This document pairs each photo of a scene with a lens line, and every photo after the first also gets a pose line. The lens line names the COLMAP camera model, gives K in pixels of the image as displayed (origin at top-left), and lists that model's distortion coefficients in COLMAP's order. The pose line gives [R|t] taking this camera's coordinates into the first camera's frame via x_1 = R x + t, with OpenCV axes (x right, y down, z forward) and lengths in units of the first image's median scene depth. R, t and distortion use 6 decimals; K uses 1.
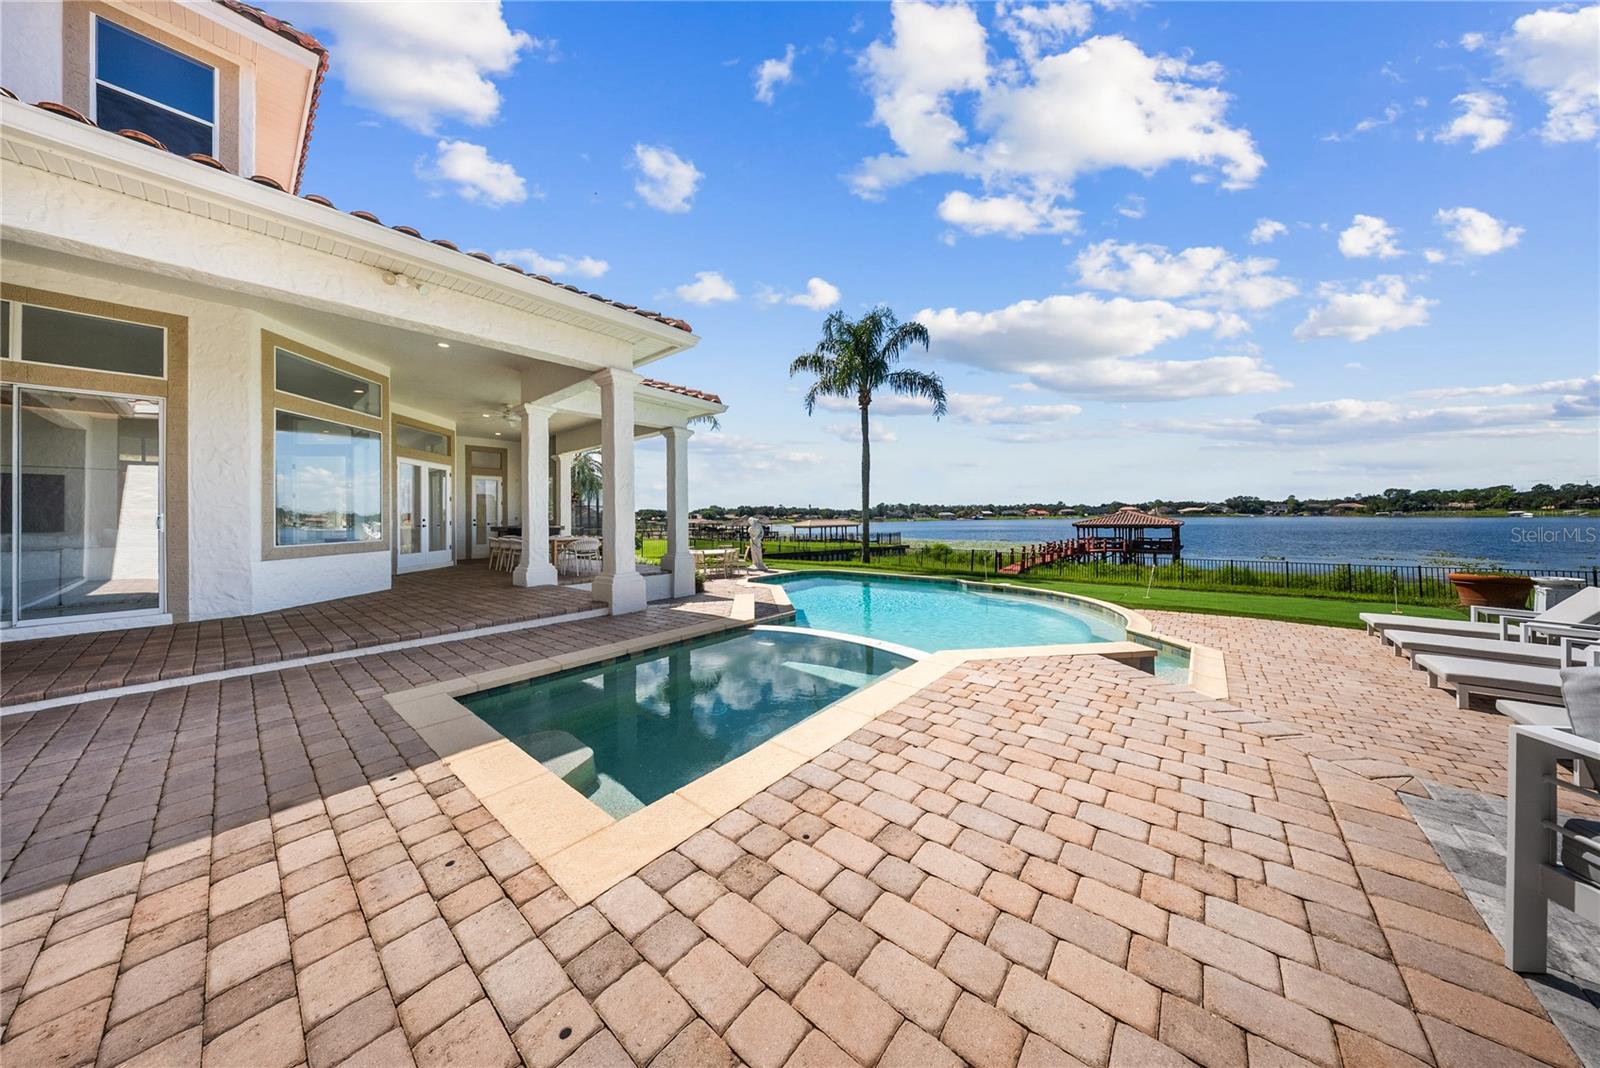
lens RADIAL K [[493.3, 0, 835.1], [0, 493.3, 537.5], [0, 0, 1]] dist [0.001283, -0.000083]
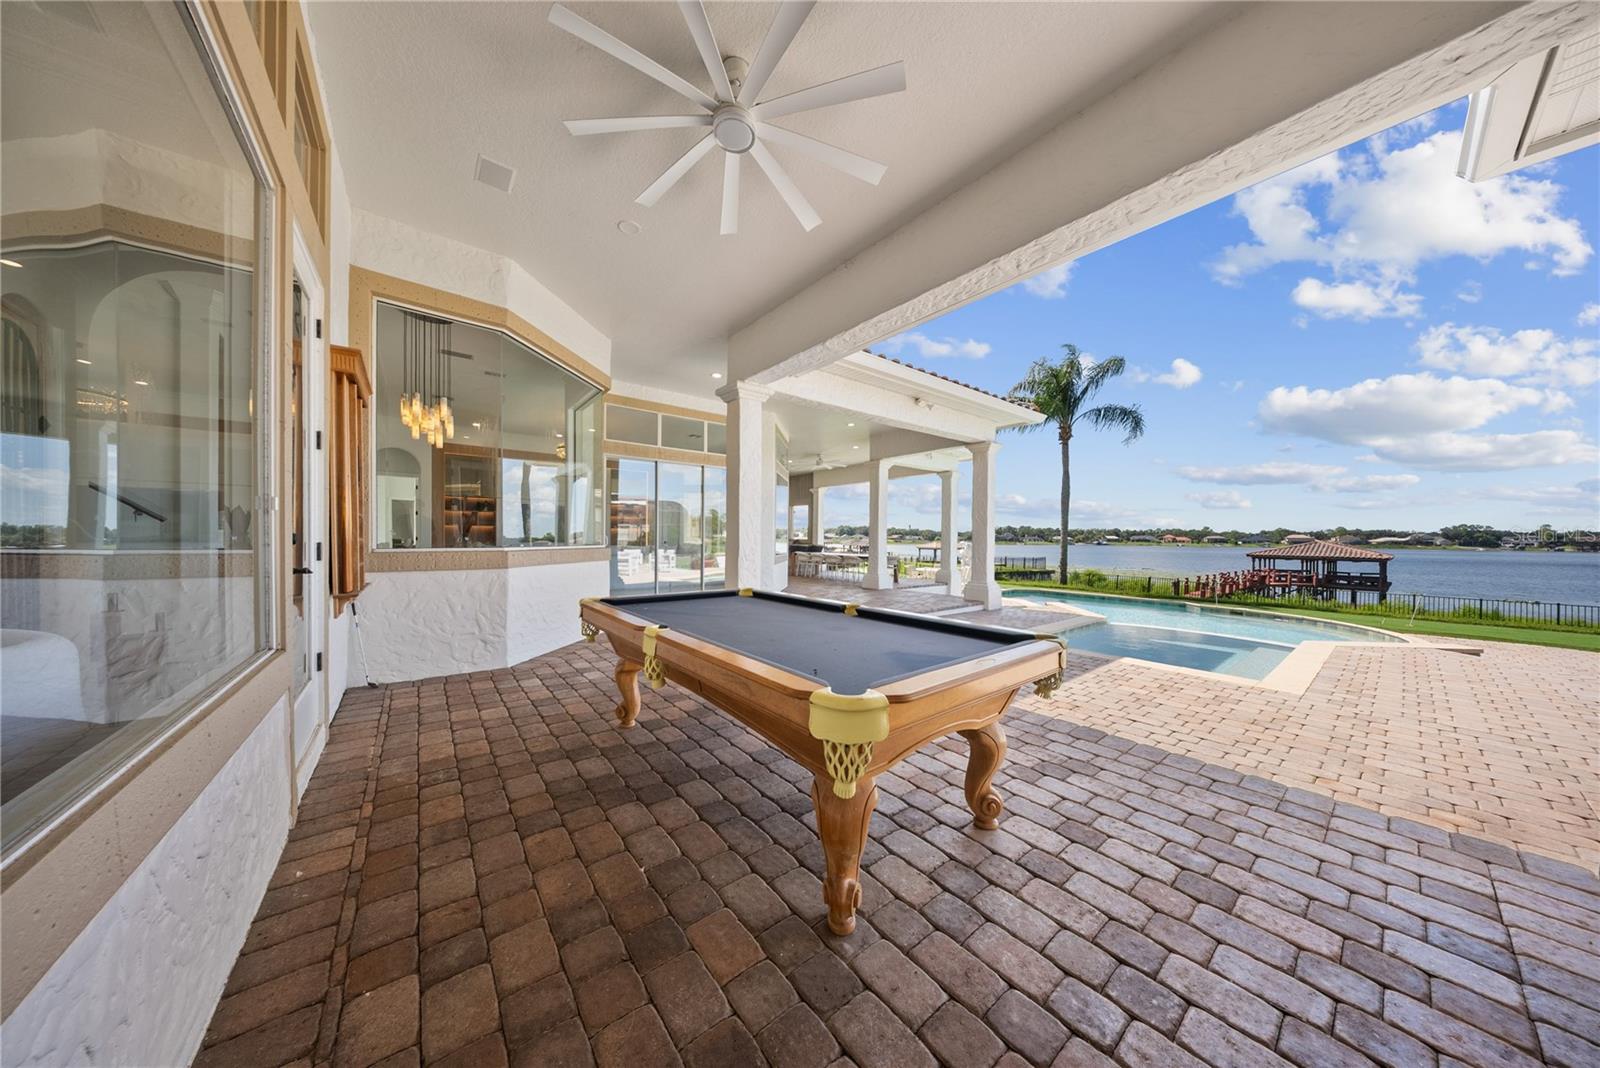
lens RADIAL K [[493.3, 0, 796.0], [0, 493.3, 548.3], [0, 0, 1]] dist [0.001283, -0.000083]
pose [[0.999998, -0.001975, 0.000917, -0.892465], [0.001948, 0.999571, 0.029227, -0.137944], [-0.000975, -0.029225, 0.999572, -0.108997]]
